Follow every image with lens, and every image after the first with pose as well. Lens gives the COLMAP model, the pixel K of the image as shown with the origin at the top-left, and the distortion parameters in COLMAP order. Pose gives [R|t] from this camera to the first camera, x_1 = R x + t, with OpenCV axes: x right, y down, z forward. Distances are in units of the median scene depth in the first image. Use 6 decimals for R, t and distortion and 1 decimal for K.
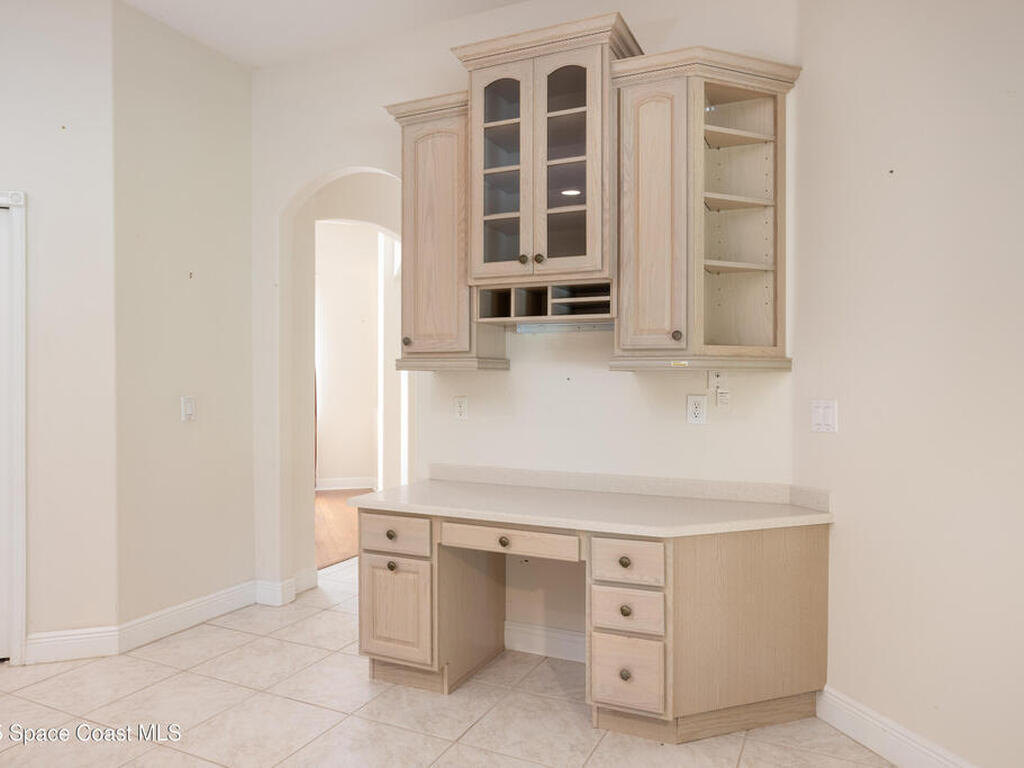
lens RADIAL K [[704.0, 0, 512.2], [0, 704.0, 375.0], [0, 0, 1]] dist [-0.008469, -0.000427]
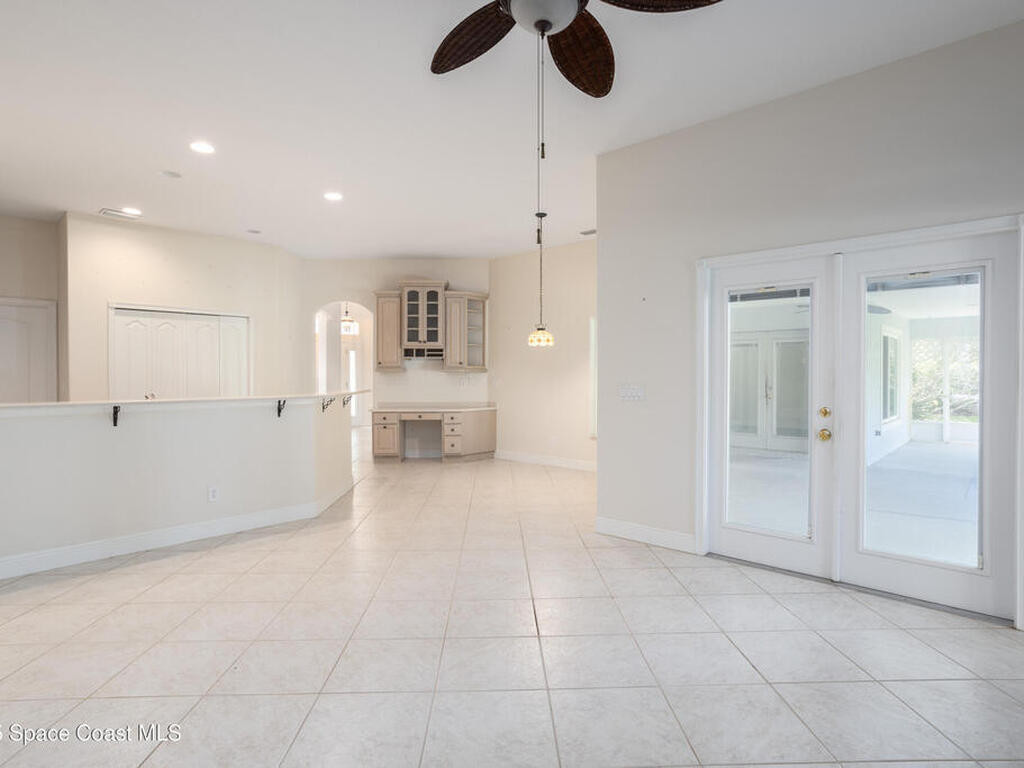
lens RADIAL K [[541.5, 0, 512.0], [0, 541.5, 384.0], [0, 0, 1]] dist [-0.031954, 0.000074]
pose [[0.890282, -0.007553, 0.455346, -0.844147], [-0.000743, 0.999837, 0.018038, 0.003243], [-0.455408, -0.016397, 0.890132, -1.725987]]
